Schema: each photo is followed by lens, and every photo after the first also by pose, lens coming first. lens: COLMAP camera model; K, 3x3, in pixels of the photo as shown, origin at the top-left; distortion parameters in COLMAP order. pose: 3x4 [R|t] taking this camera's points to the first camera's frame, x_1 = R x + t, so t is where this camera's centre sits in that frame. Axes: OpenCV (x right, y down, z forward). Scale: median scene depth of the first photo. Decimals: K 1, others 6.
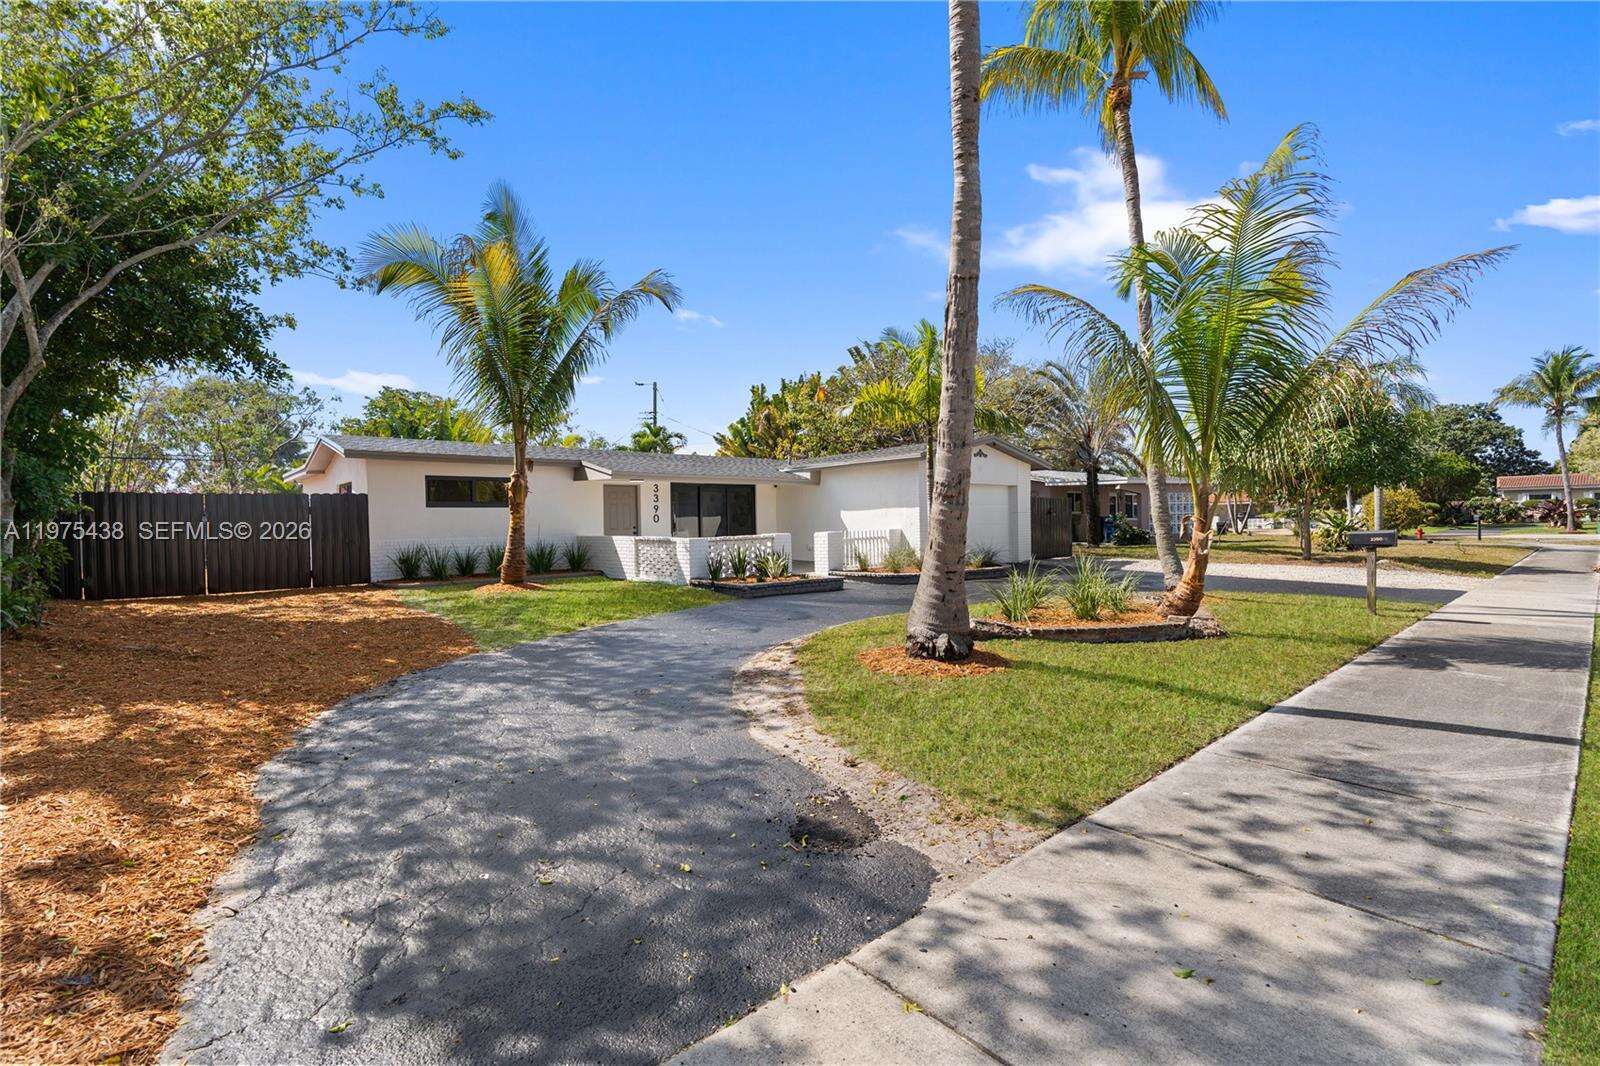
lens RADIAL K [[732.7, 0, 800.0], [0, 732.7, 533.0], [0, 0, 1]] dist [0.000973, 0.000201]
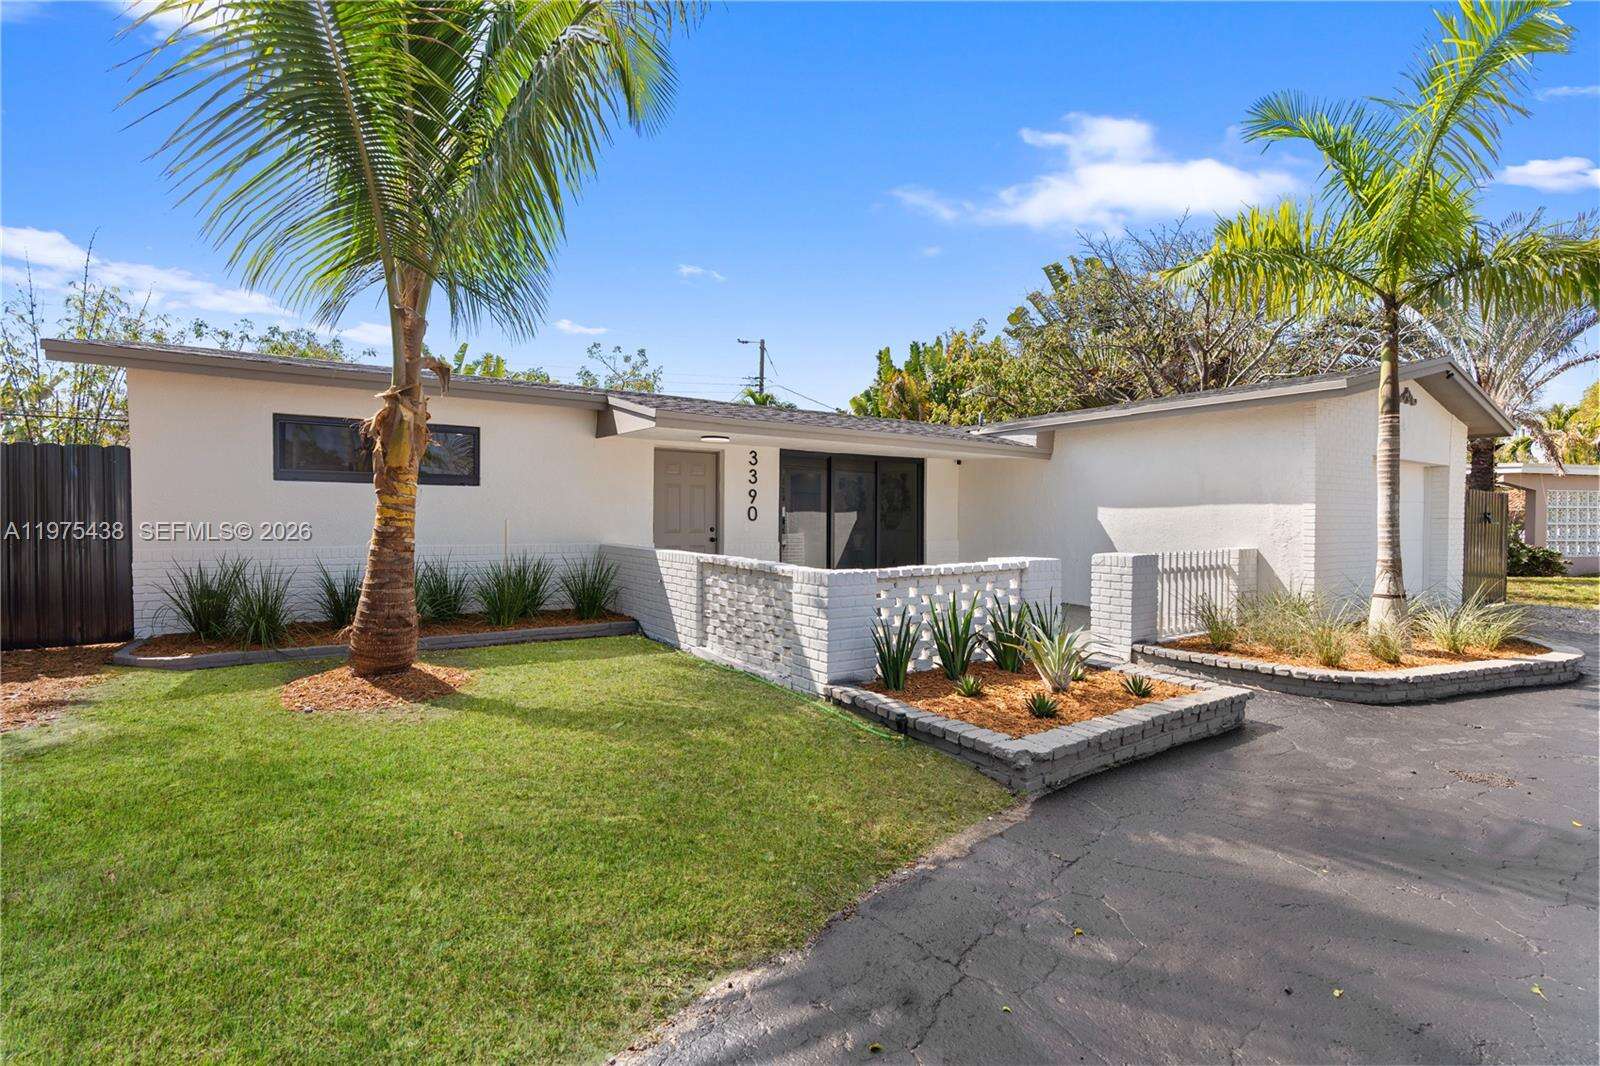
lens RADIAL K [[732.7, 0, 800.0], [0, 732.7, 533.0], [0, 0, 1]] dist [0.000973, 0.000201]
pose [[0.989467, 0.027526, -0.142116, -0.082387], [-0.026427, 0.999605, 0.009616, -0.011584], [0.142324, -0.005760, 0.989803, 0.461143]]
